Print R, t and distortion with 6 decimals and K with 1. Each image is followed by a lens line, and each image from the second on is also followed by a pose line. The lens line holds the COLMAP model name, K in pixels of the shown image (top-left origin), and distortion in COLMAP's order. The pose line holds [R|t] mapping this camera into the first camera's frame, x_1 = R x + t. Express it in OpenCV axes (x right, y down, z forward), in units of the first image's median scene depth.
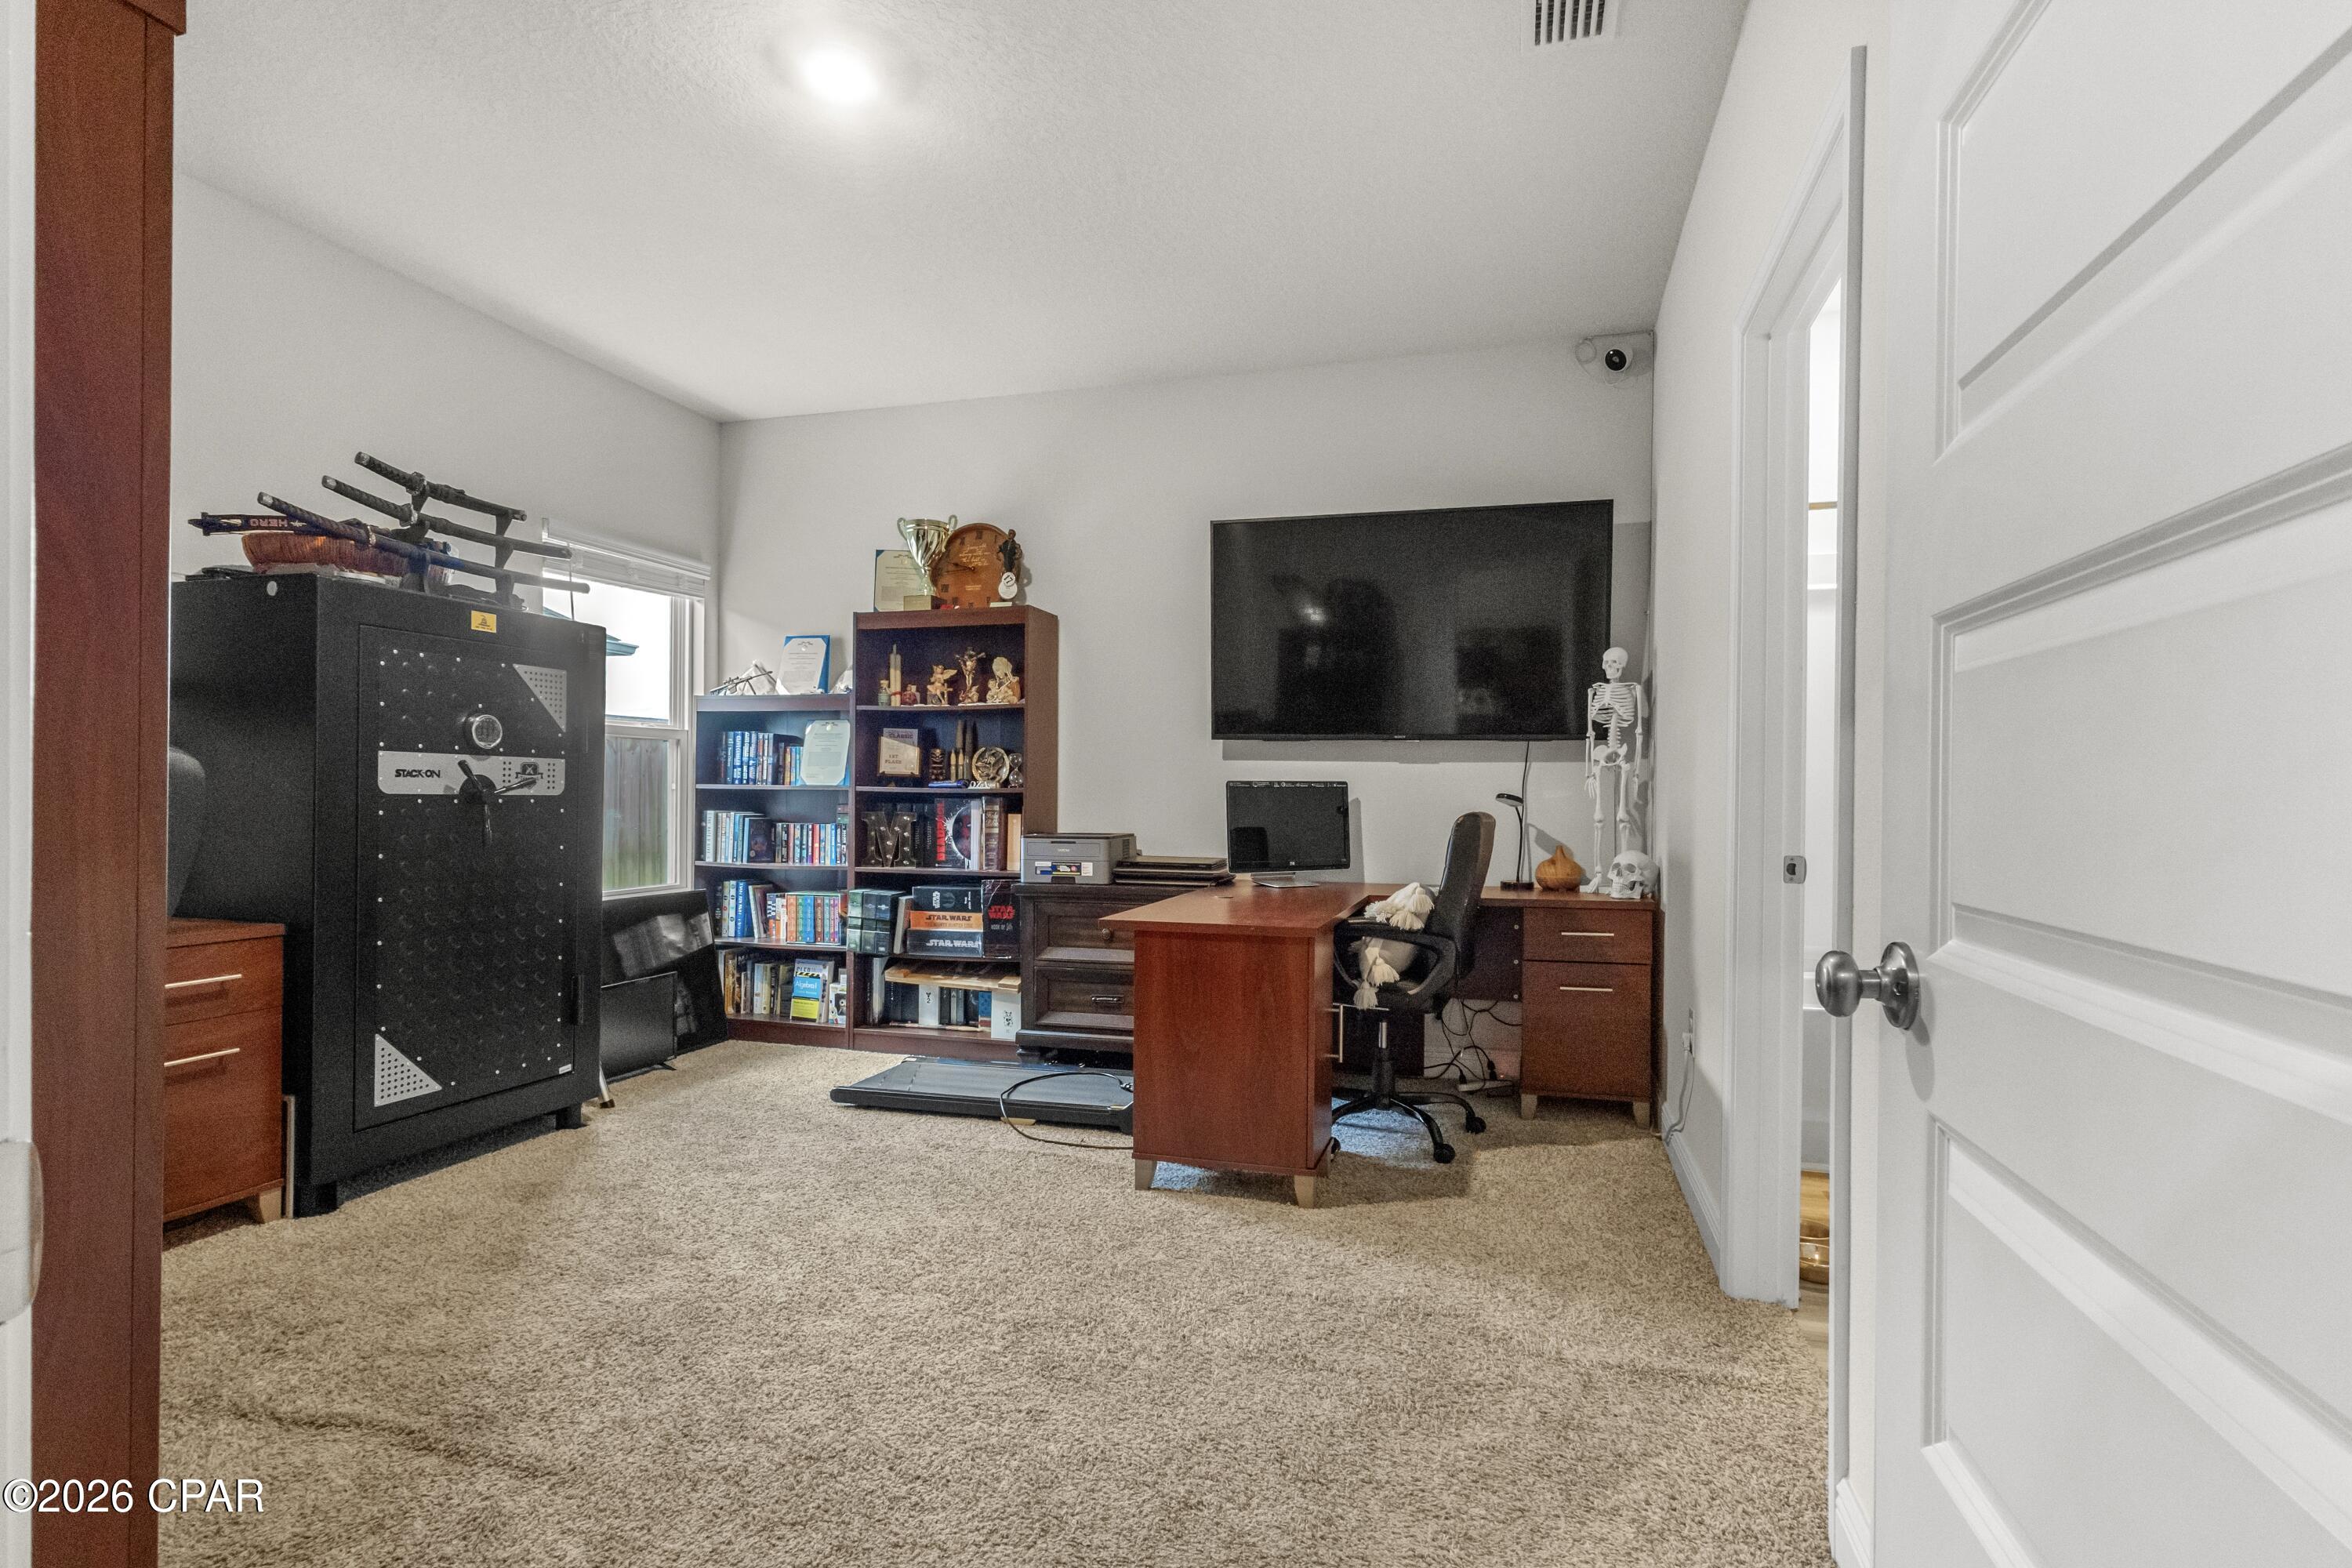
lens RADIAL K [[1162.2, 0, 1176.0], [0, 1162.2, 784.0], [0, 0, 1]] dist [0.001619, 0.000519]
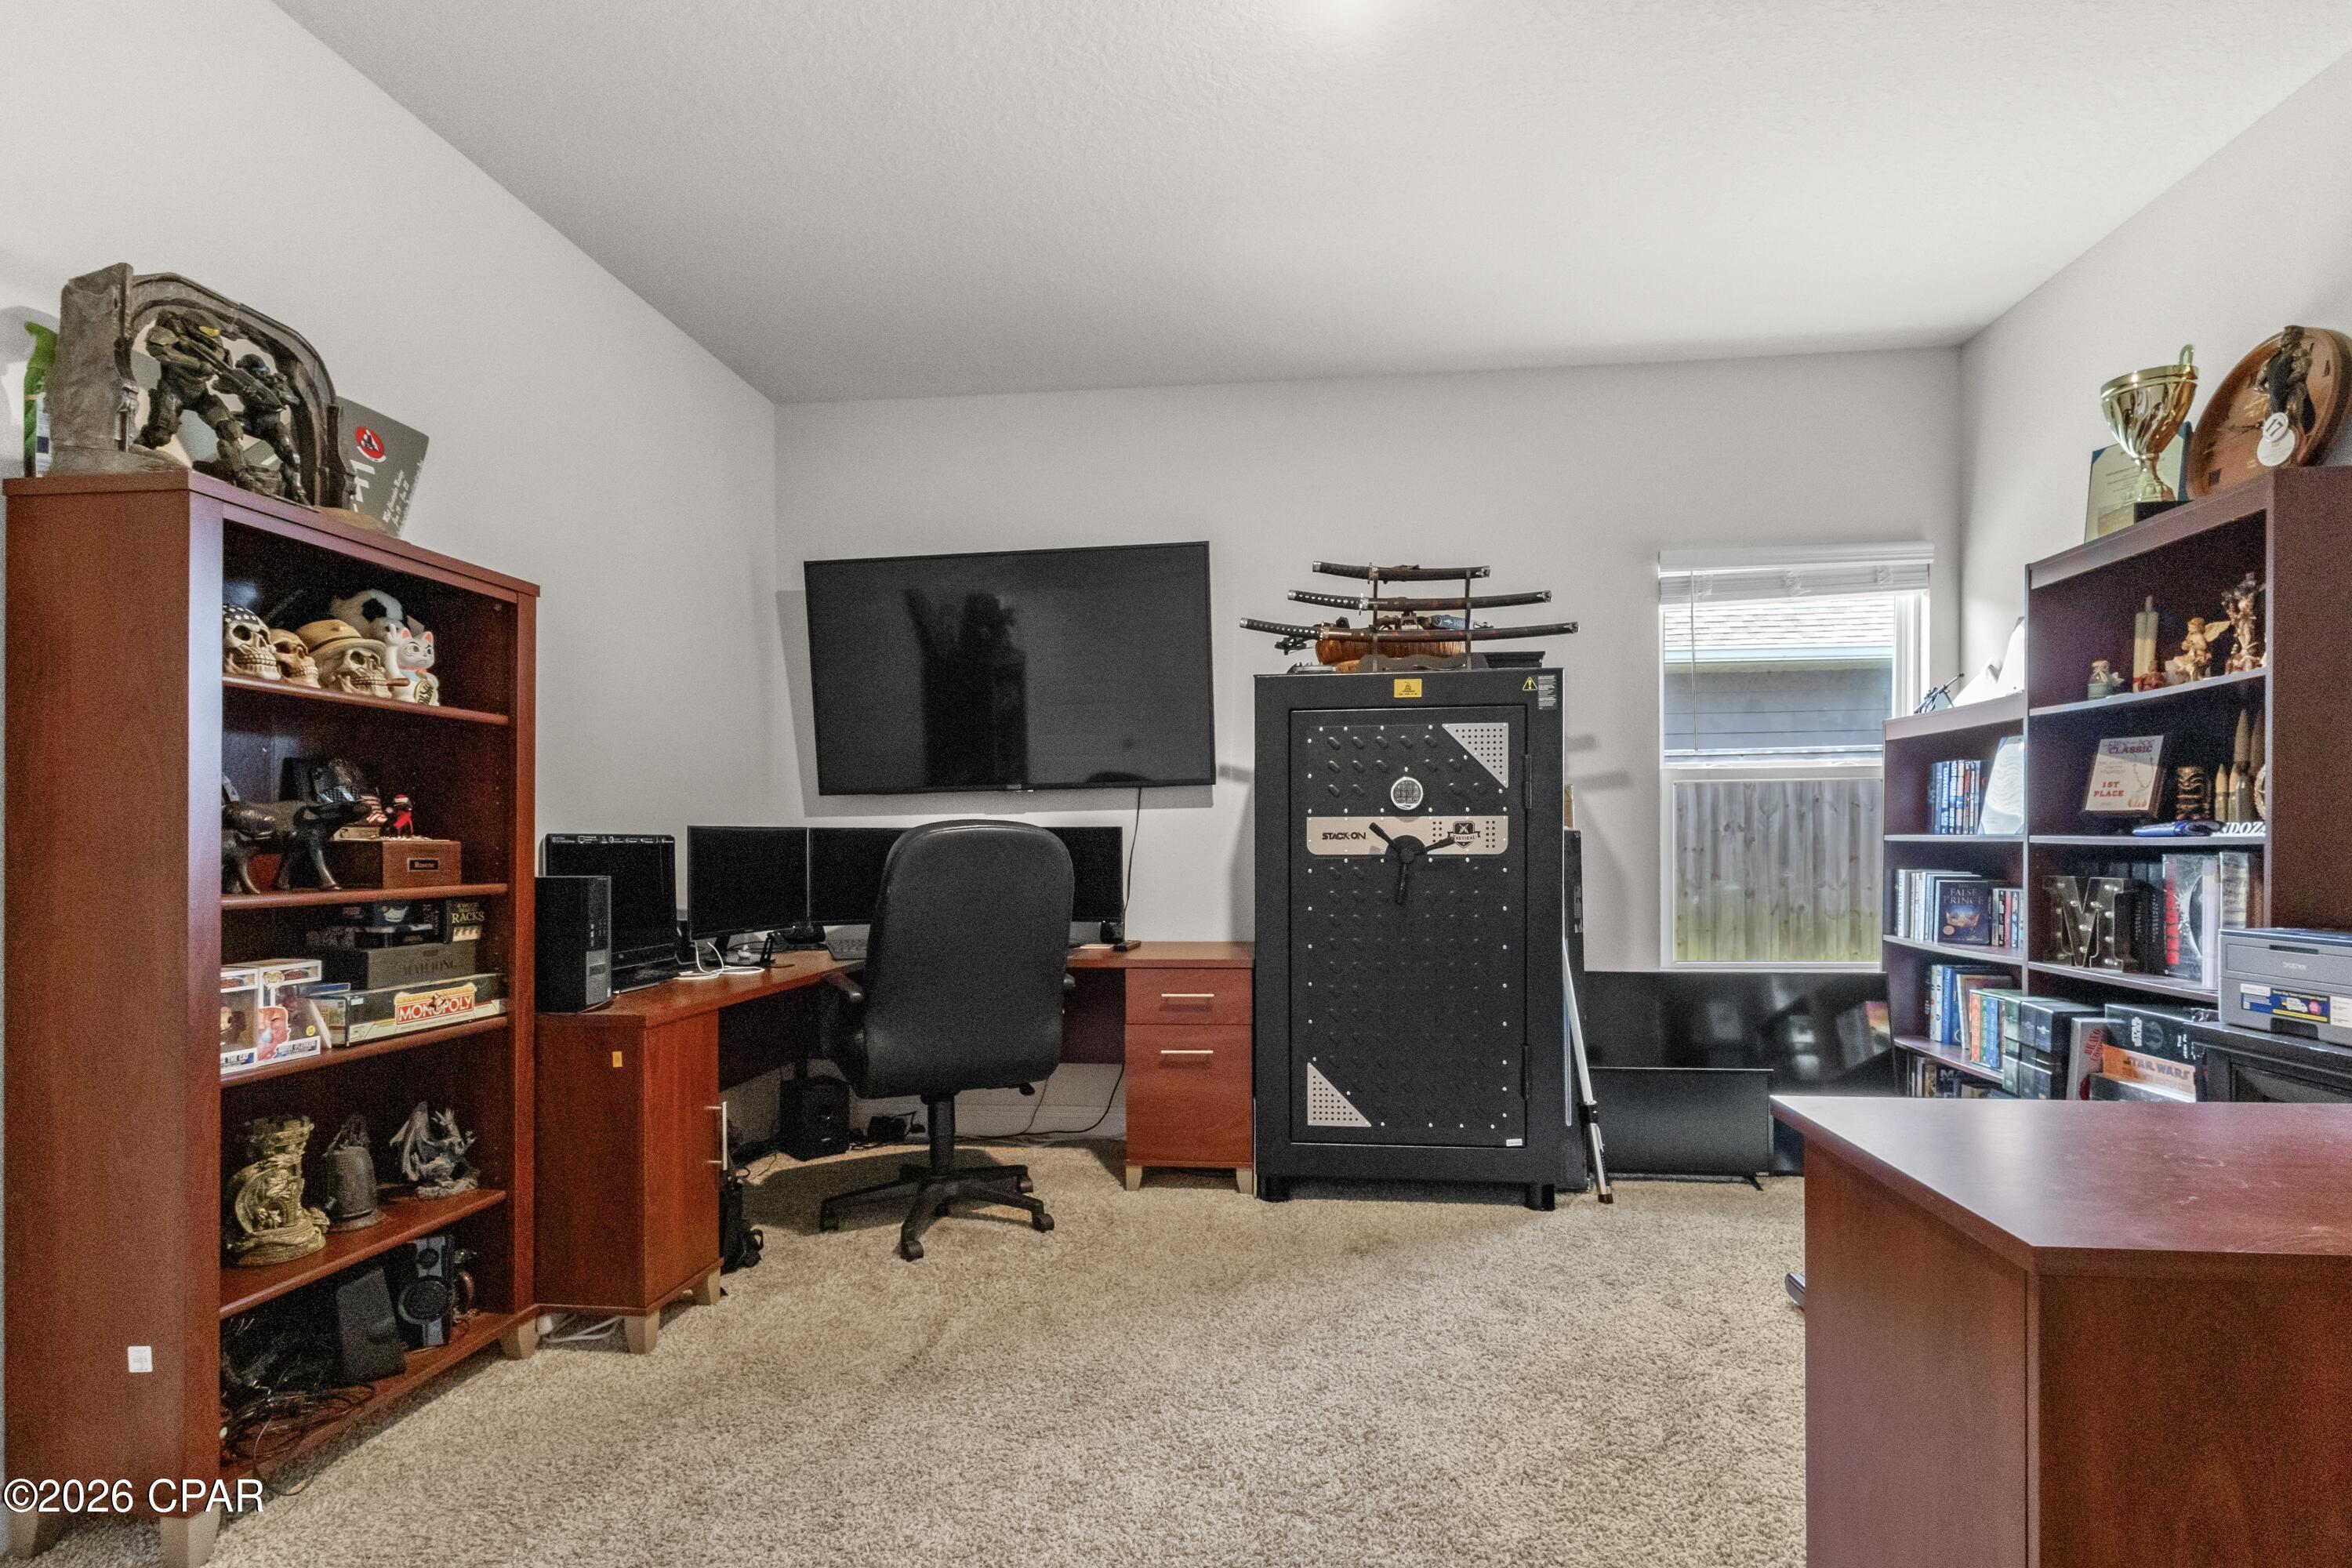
lens RADIAL K [[1130.9, 0, 1180.8], [0, 1130.9, 836.6], [0, 0, 1]] dist [-0.001531, -0.000335]
pose [[0.182234, -0.013452, -0.983163, 0.259542], [0.019622, 0.999757, -0.010042, -0.000304], [0.983059, -0.017462, 0.182453, 0.439759]]
